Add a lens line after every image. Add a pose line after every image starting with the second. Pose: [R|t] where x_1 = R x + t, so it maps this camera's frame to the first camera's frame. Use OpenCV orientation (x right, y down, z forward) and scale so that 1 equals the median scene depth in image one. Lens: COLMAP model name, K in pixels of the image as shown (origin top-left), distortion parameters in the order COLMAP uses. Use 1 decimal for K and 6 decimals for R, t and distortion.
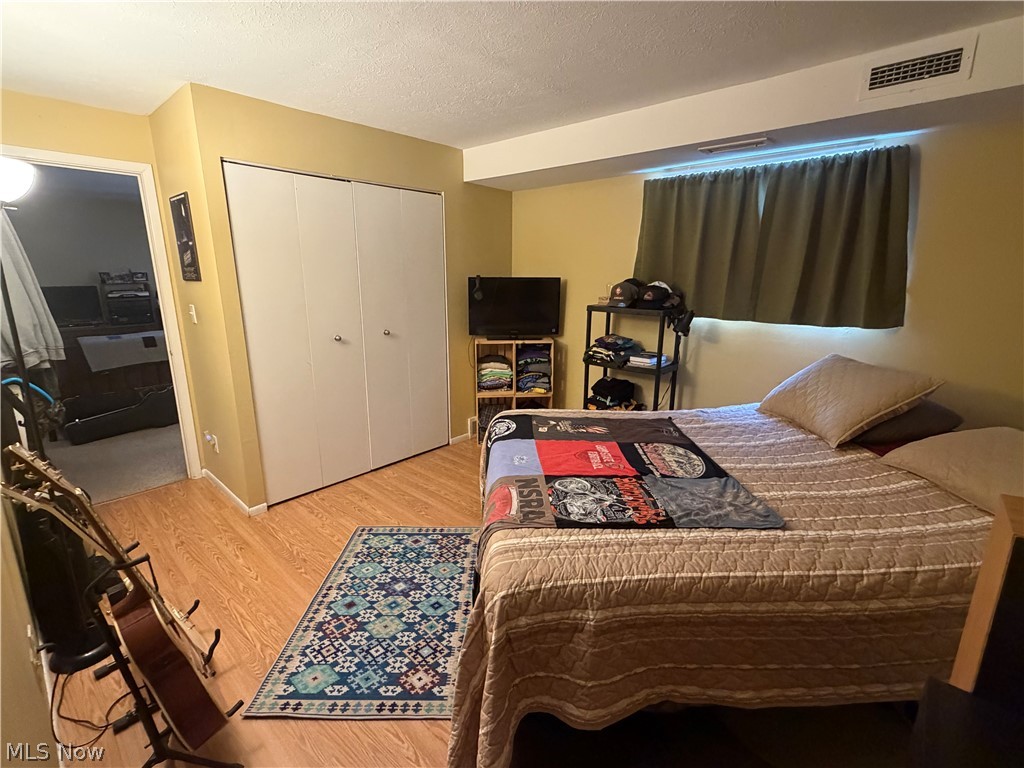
lens RADIAL K [[471.4, 0, 512.0], [0, 471.4, 384.0], [0, 0, 1]] dist [0.000224, 0.000299]
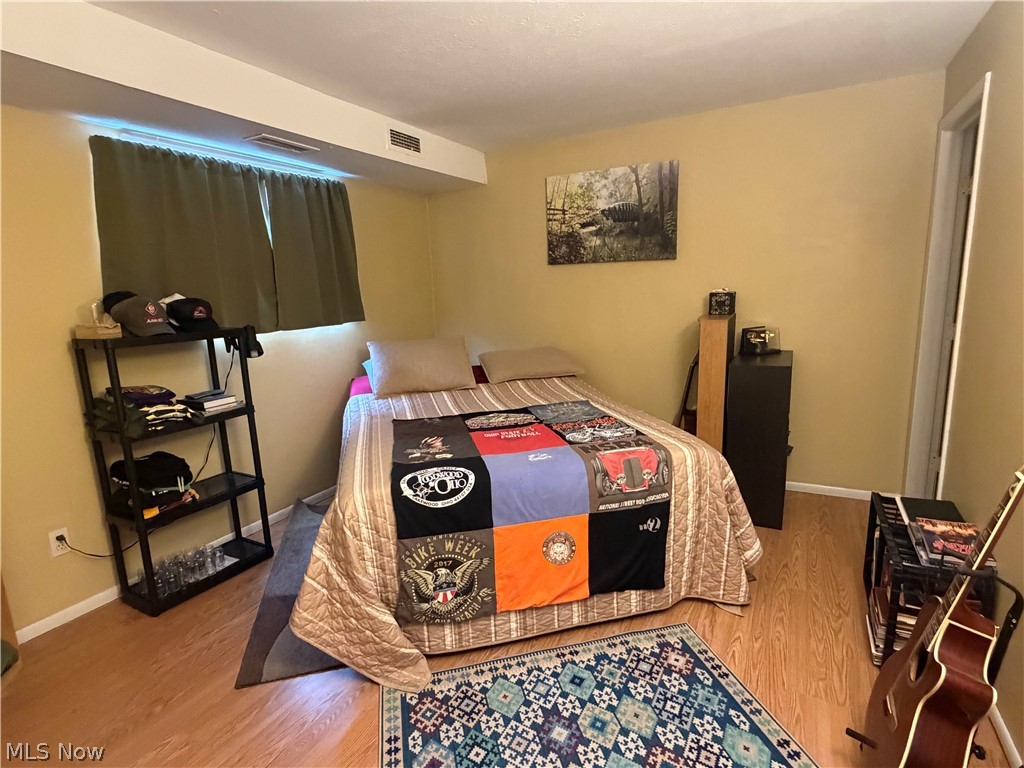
lens RADIAL K [[532.3, 0, 512.0], [0, 532.3, 384.0], [0, 0, 1]] dist [0.001525, 0.000403]
pose [[-0.241635, -0.169324, 0.955480, -1.031265], [0.266856, 0.935097, 0.233198, -0.255185], [-0.932953, 0.311324, -0.180767, 1.282271]]
